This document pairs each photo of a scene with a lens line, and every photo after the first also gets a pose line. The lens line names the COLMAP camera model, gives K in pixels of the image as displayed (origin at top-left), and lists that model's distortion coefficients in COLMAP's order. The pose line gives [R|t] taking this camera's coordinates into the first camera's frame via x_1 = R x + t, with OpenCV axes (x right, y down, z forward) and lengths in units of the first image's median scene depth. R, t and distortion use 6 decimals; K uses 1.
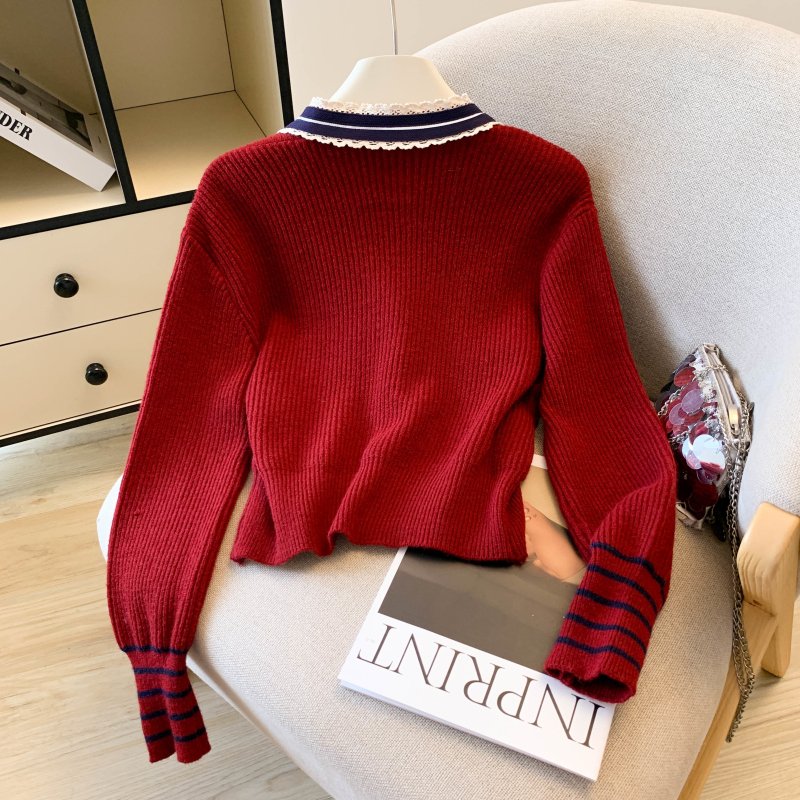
lens RADIAL K [[829.3, 0, 400.0], [0, 829.3, 400.0], [0, 0, 1]] dist [-0.000795, 0.012341]
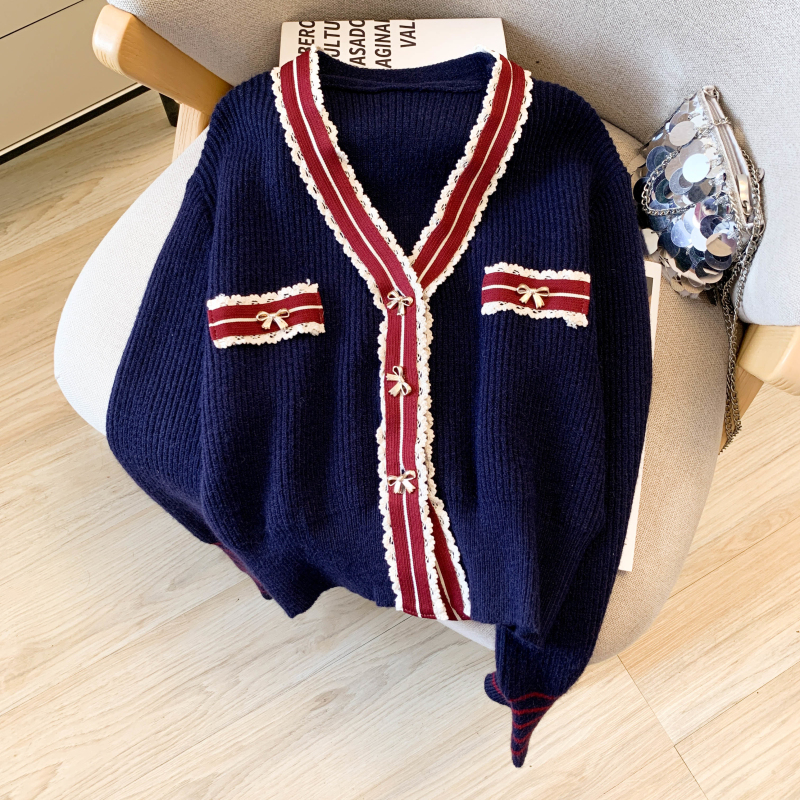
lens RADIAL K [[829.3, 0, 400.0], [0, 829.3, 400.0], [0, 0, 1]] dist [-0.000795, 0.012341]
pose [[0.973002, -0.191182, 0.129293, -0.102222], [0.103663, 0.862527, 0.495279, -0.200110], [-0.206207, -0.468504, 0.859059, 0.114749]]
